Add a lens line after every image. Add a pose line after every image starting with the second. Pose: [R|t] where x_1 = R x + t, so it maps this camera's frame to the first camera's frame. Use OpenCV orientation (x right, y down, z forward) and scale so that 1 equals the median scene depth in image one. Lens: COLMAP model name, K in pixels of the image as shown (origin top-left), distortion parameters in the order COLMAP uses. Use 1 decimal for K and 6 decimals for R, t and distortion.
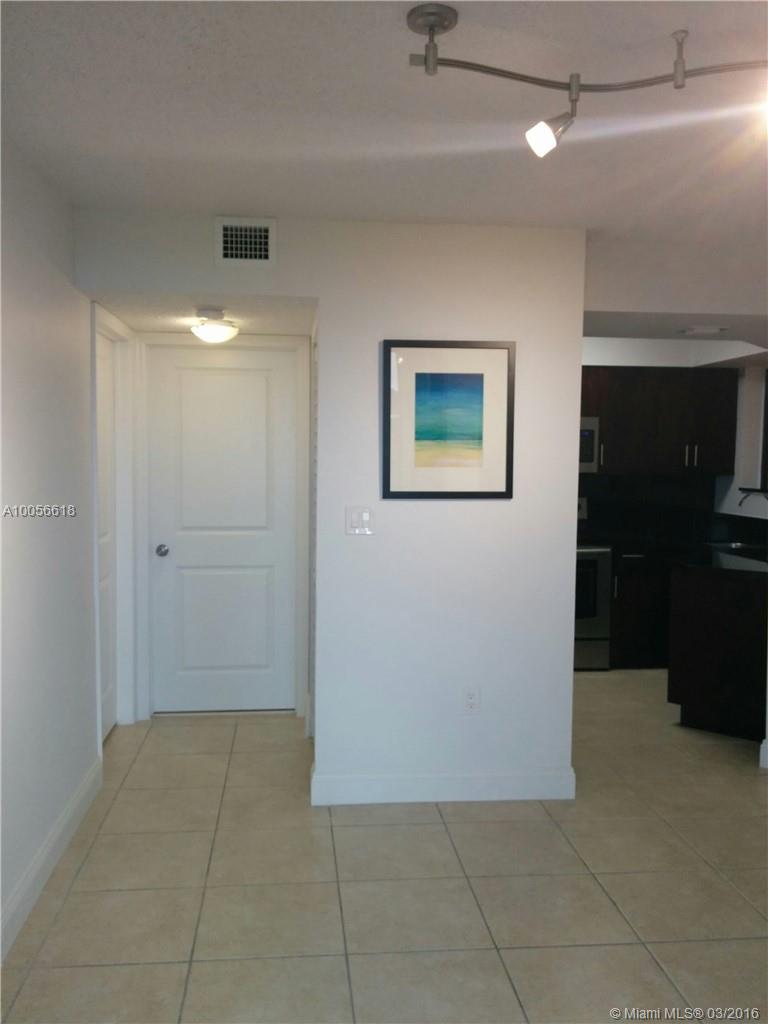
lens RADIAL K [[895.6, 0, 381.1], [0, 895.6, 515.2], [0, 0, 1]] dist [0.081745, -0.095145]
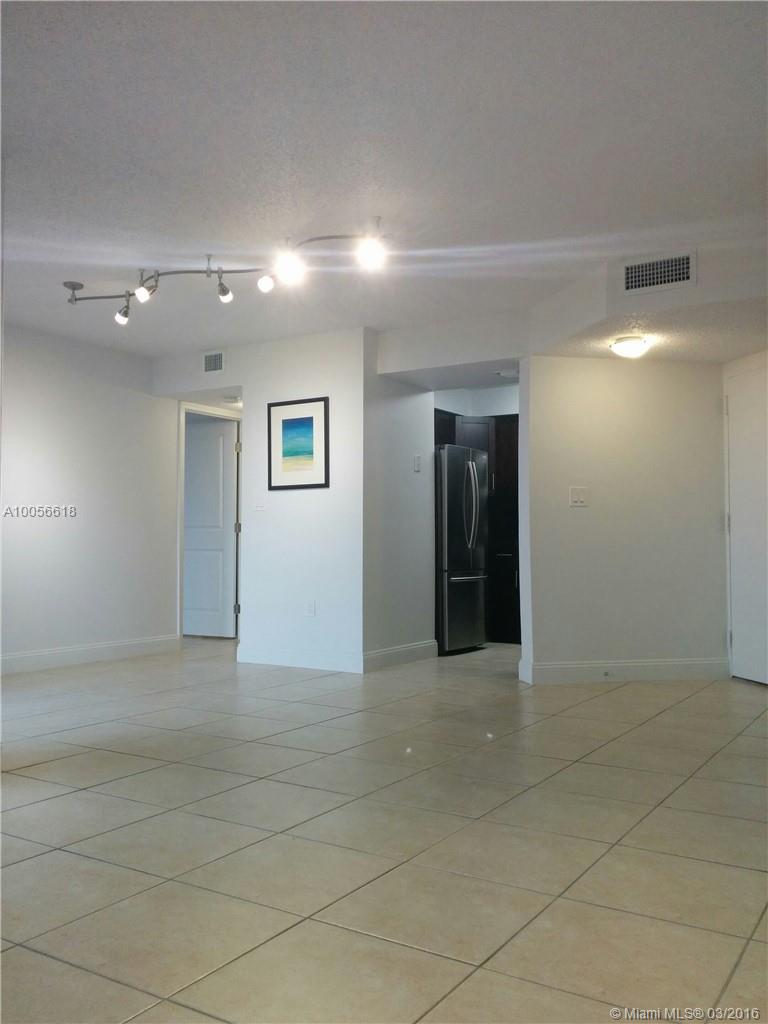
lens RADIAL K [[895.6, 0, 381.1], [0, 895.6, 515.2], [0, 0, 1]] dist [0.081745, -0.095145]
pose [[0.784569, -0.031952, -0.619218, 1.279896], [-0.034958, 0.994803, -0.095626, 0.193179], [0.619055, 0.096672, 0.779375, -0.251956]]
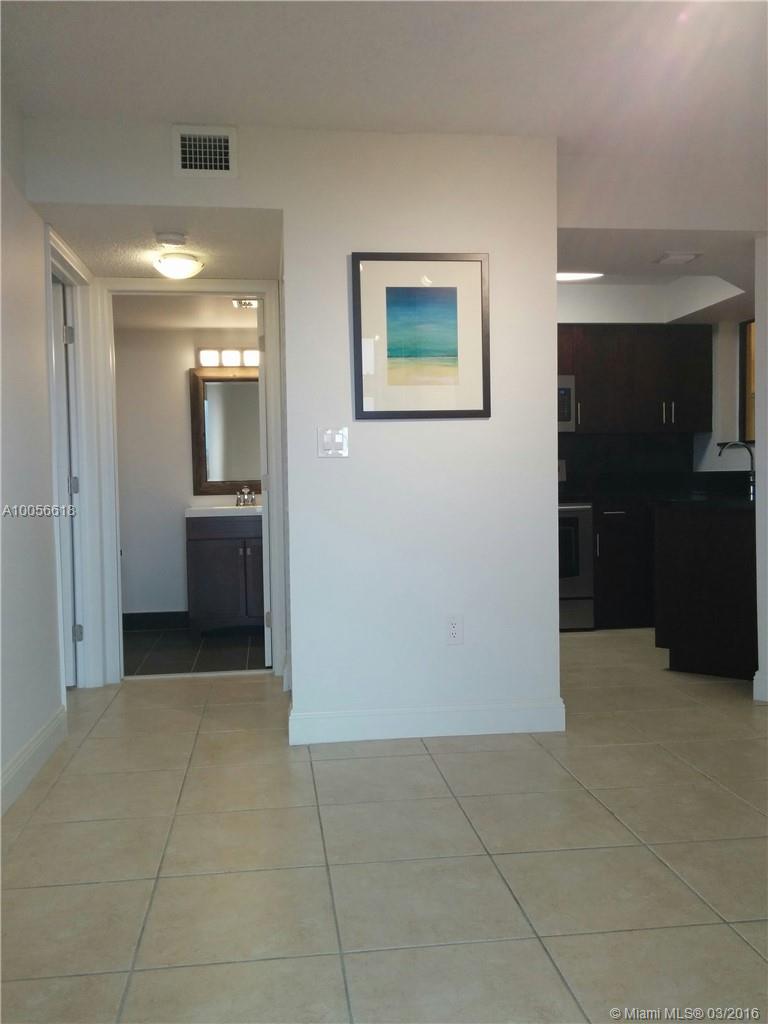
lens RADIAL K [[887.3, 0, 384.0], [0, 887.3, 512.0], [0, 0, 1]] dist [0.079102, -0.093161]
pose [[0.999258, -0.028317, 0.026099, 0.004268], [0.029197, 0.998997, -0.033959, 0.113227], [-0.025111, 0.034696, 0.999082, 0.052613]]
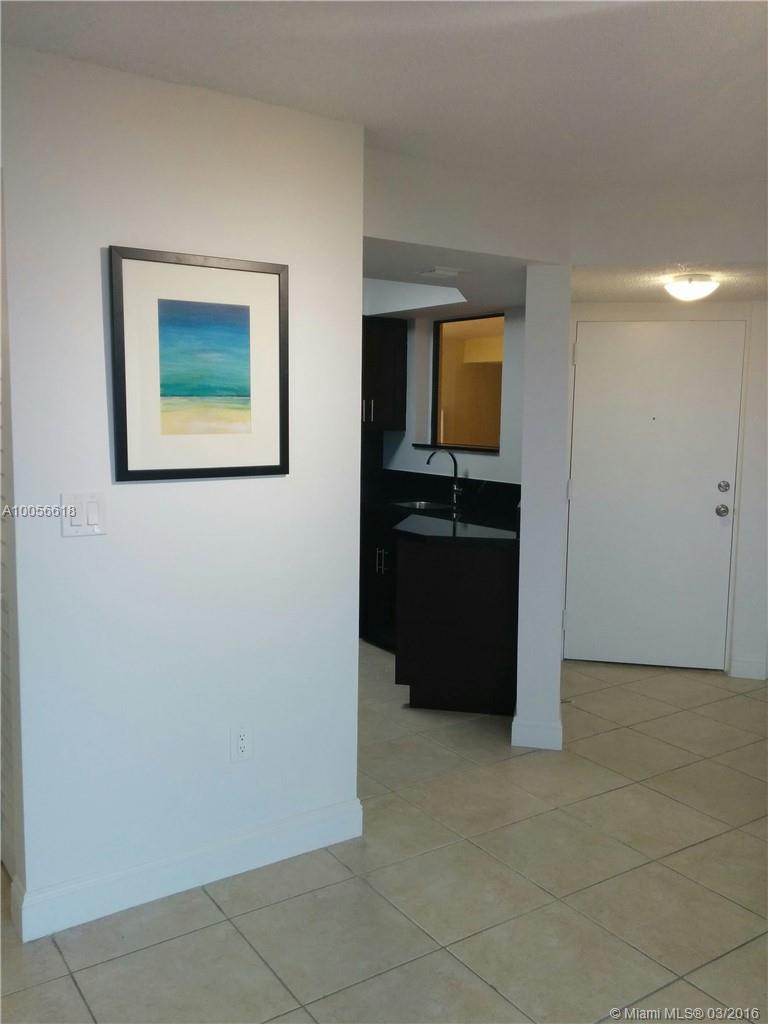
lens RADIAL K [[881.9, 0, 380.0], [0, 881.9, 508.4], [0, 0, 1]] dist [0.074057, -0.085377]
pose [[0.881371, -0.055847, 0.469111, -0.140145], [0.031214, 0.997702, 0.060130, -0.032512], [-0.471392, -0.038354, 0.881090, 0.303419]]
